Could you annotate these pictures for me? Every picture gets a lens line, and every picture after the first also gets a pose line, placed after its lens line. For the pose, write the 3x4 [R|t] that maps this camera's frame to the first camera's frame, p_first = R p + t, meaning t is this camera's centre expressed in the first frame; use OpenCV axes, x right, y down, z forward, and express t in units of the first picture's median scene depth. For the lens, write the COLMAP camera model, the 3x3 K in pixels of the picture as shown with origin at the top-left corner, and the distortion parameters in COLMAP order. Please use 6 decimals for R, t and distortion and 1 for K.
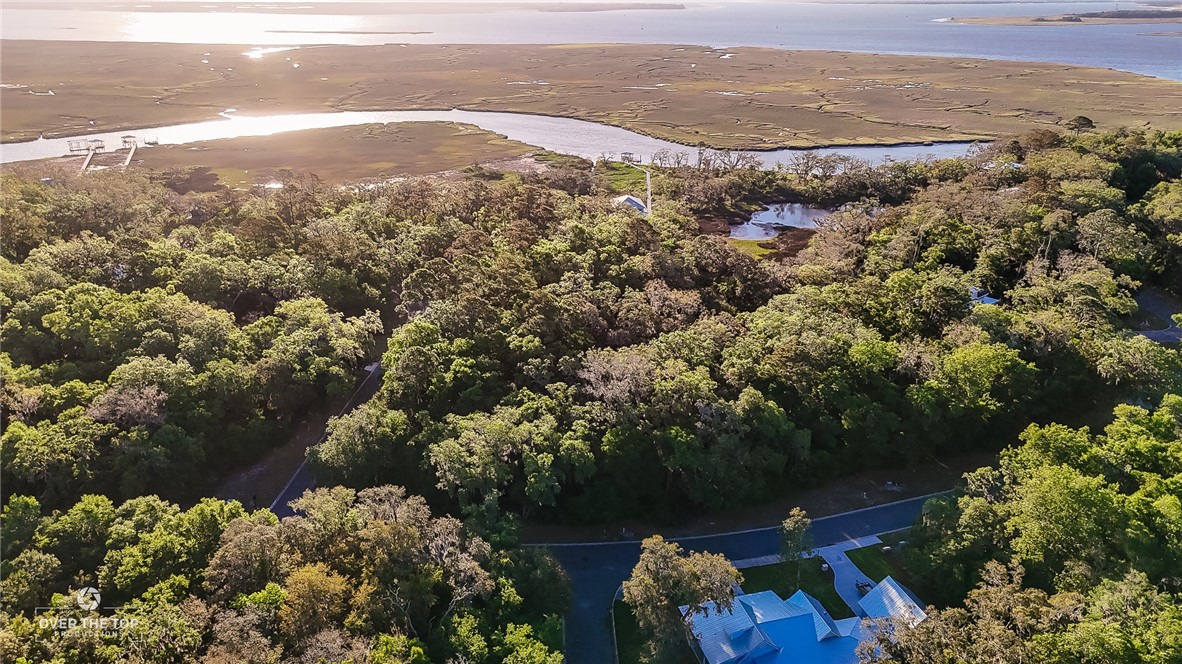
lens RADIAL K [[860.0, 0, 591.0], [0, 860.0, 332.0], [0, 0, 1]] dist [0.057386, -0.045359]
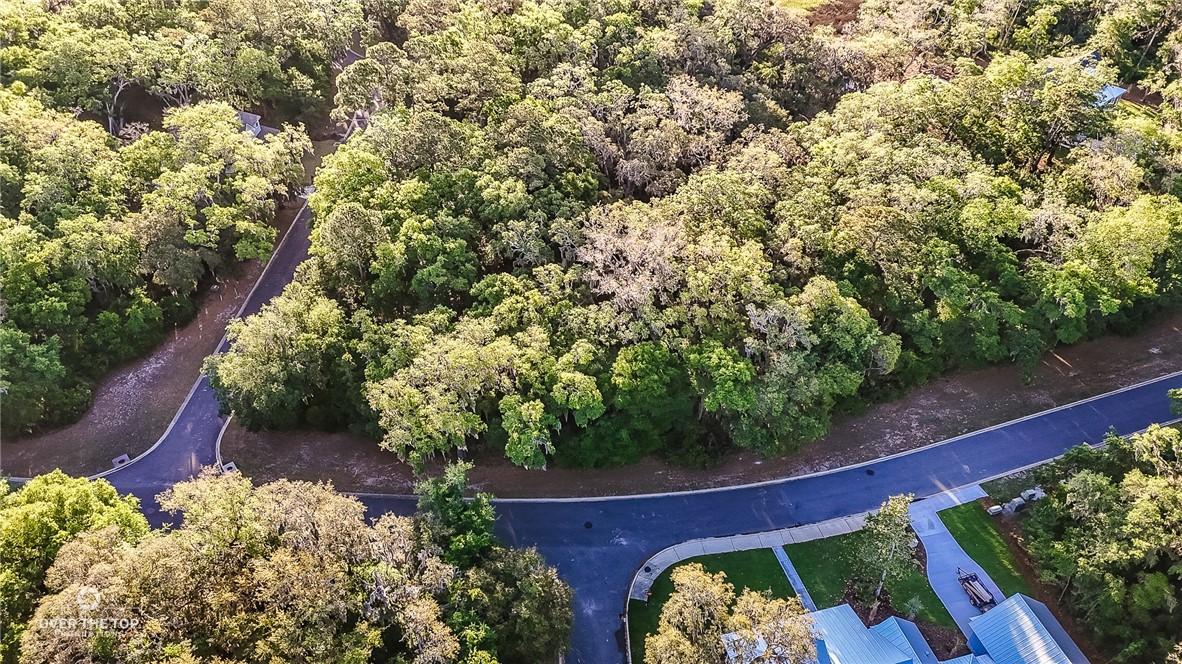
lens RADIAL K [[860.0, 0, 591.0], [0, 860.0, 332.0], [0, 0, 1]] dist [0.057386, -0.045359]
pose [[0.999988, 0.001816, 0.004493, -0.007129], [-0.003141, 0.948906, 0.315543, -0.107667], [-0.003690, -0.315553, 0.948901, 0.290701]]
